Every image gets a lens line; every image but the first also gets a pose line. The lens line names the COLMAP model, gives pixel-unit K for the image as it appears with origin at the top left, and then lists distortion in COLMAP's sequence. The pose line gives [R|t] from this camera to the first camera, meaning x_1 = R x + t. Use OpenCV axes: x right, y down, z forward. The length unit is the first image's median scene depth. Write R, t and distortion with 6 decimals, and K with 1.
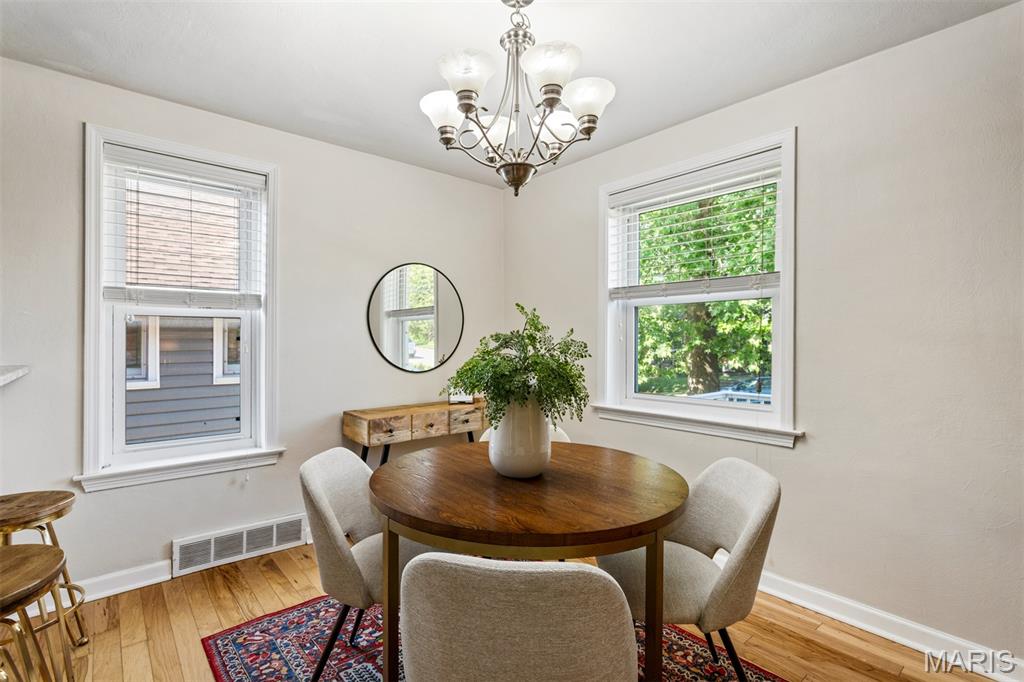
lens RADIAL K [[487.6, 0, 501.4], [0, 487.6, 343.3], [0, 0, 1]] dist [0.001476, 0.000345]
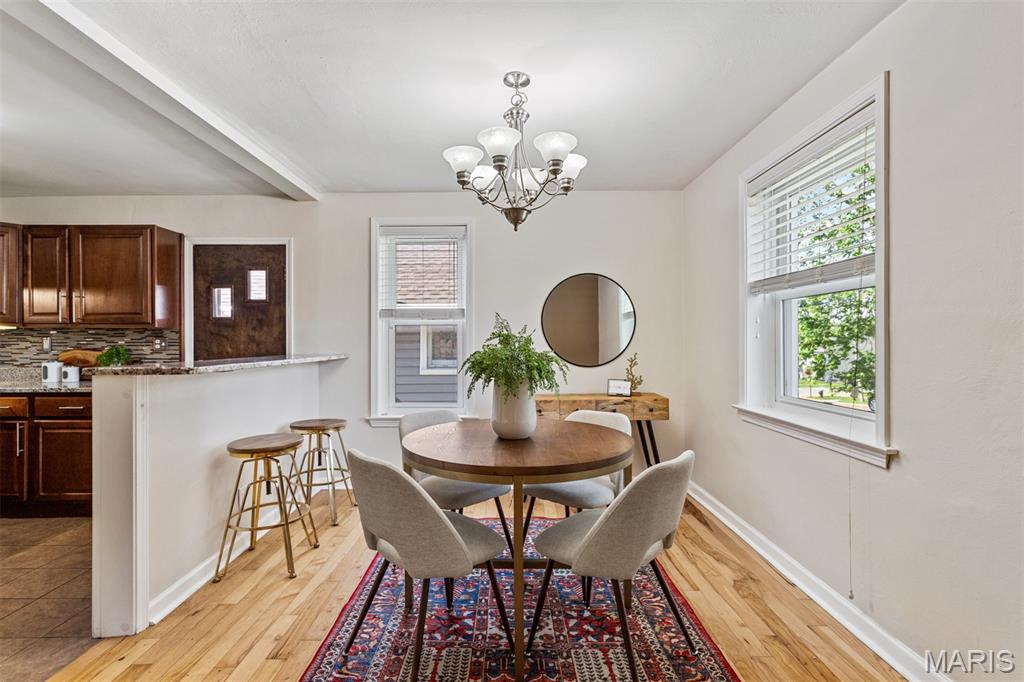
lens RADIAL K [[487.6, 0, 501.4], [0, 487.6, 343.3], [0, 0, 1]] dist [0.001476, 0.000345]
pose [[0.759299, -0.001771, -0.650740, 0.637805], [0.002747, 0.999996, 0.000484, 0.003902], [0.650736, -0.002155, 0.759301, -0.031441]]
